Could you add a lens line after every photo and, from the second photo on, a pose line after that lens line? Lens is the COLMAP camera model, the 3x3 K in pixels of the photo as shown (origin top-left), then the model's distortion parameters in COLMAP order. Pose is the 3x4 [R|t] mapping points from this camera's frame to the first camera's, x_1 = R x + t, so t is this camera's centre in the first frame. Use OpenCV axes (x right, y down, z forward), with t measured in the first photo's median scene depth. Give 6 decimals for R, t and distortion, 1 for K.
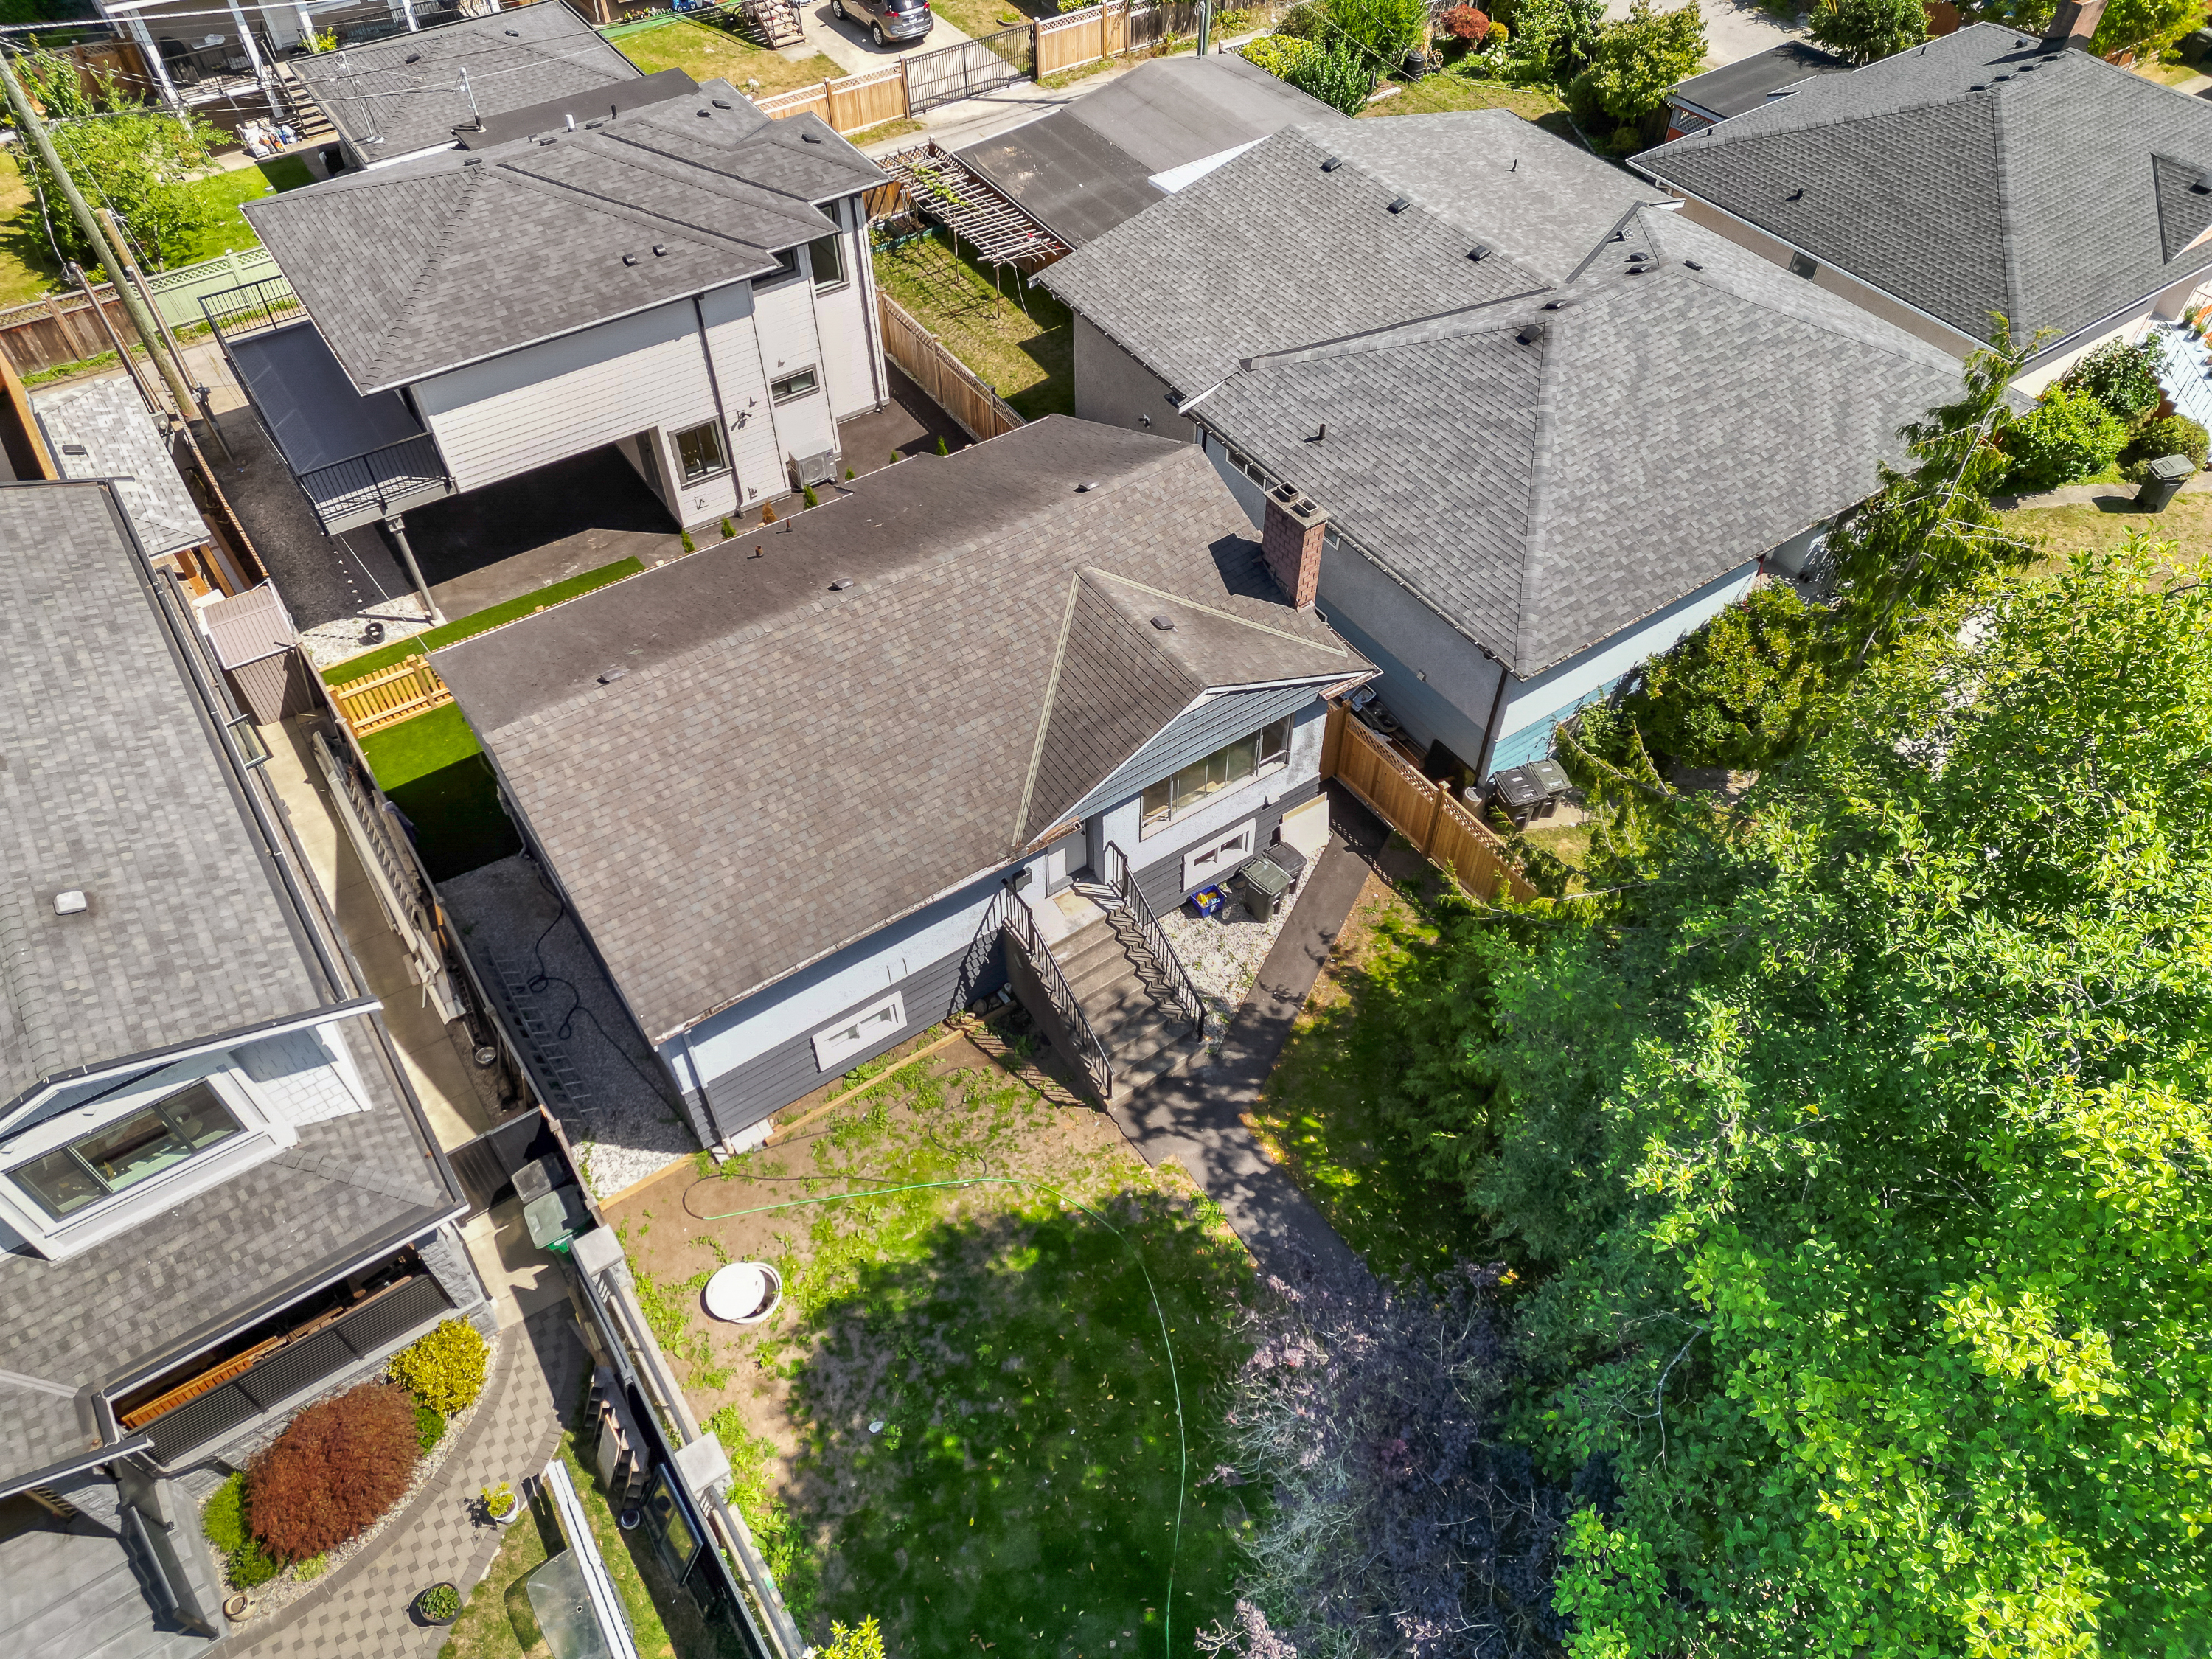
lens RADIAL K [[1540.1, 0, 1114.7], [0, 1540.1, 839.2], [0, 0, 1]] dist [0.072056, -0.063079]
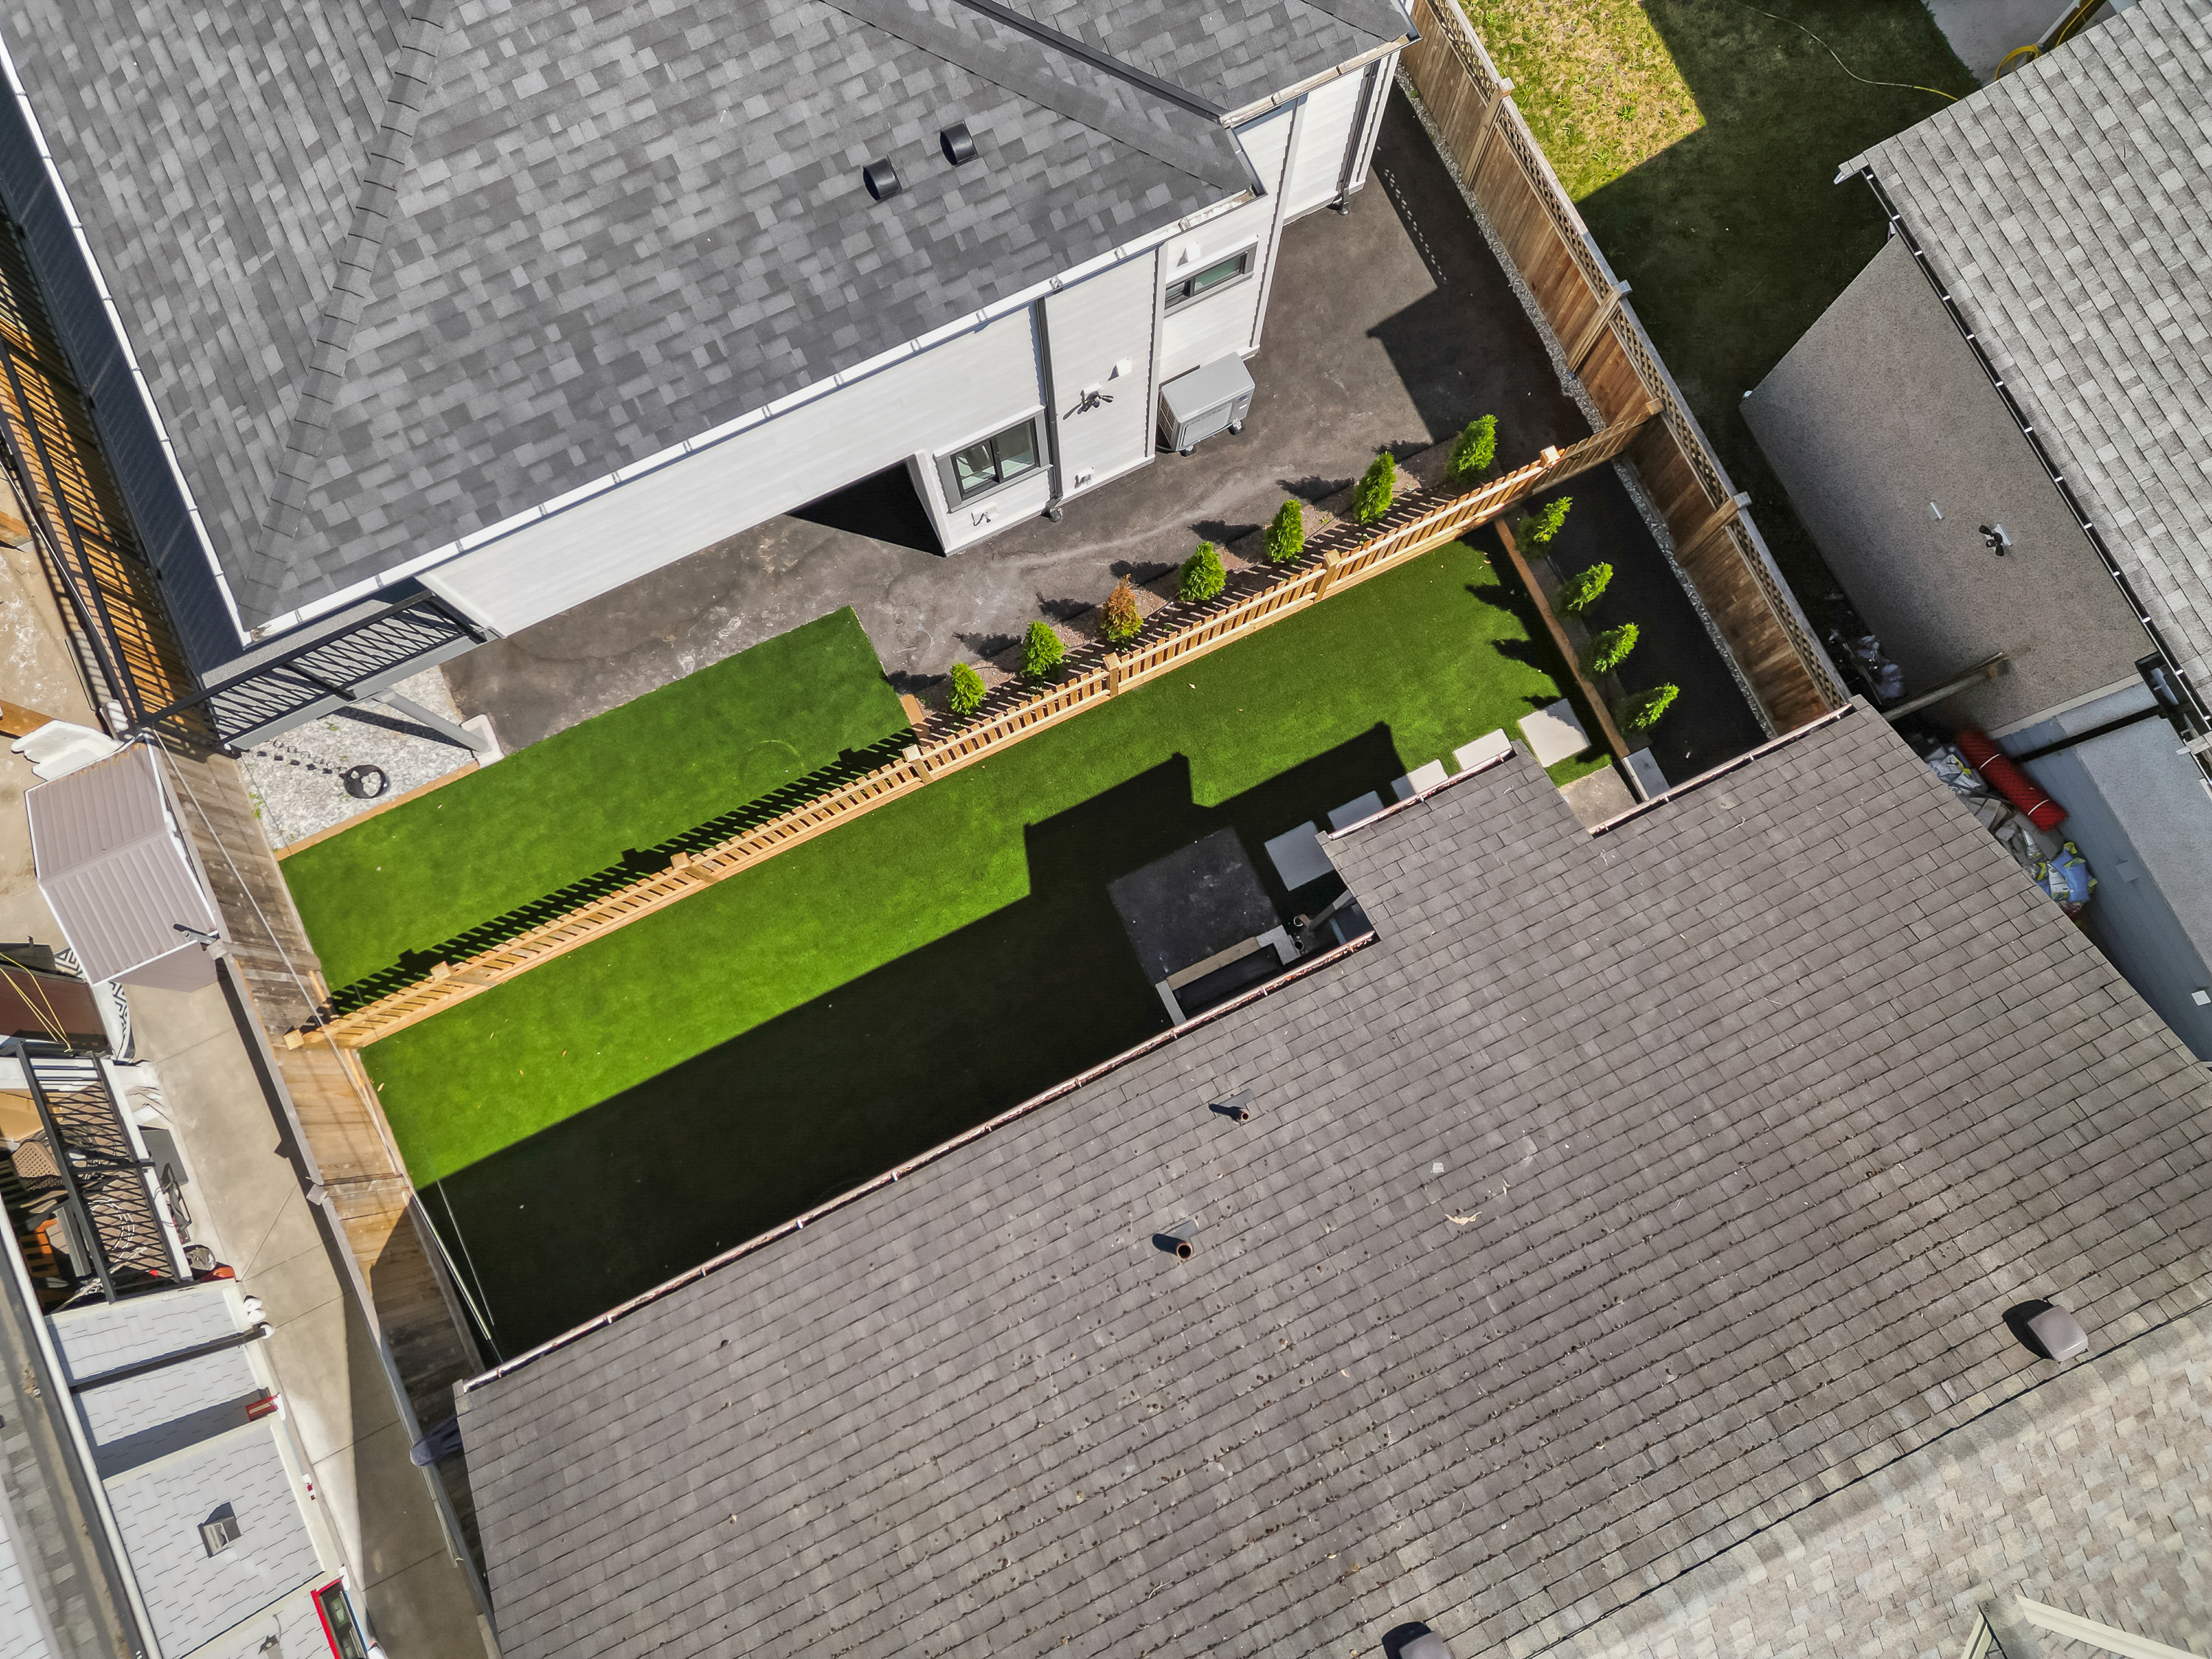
lens RADIAL K [[1540.1, 0, 1113.4], [0, 1540.1, 843.9], [0, 0, 1]] dist [0.072056, -0.063079]
pose [[0.988806, 0.146061, -0.030483, -0.221207], [-0.108500, 0.844109, 0.525079, -0.442594], [0.102425, -0.515894, 0.850507, 0.603337]]
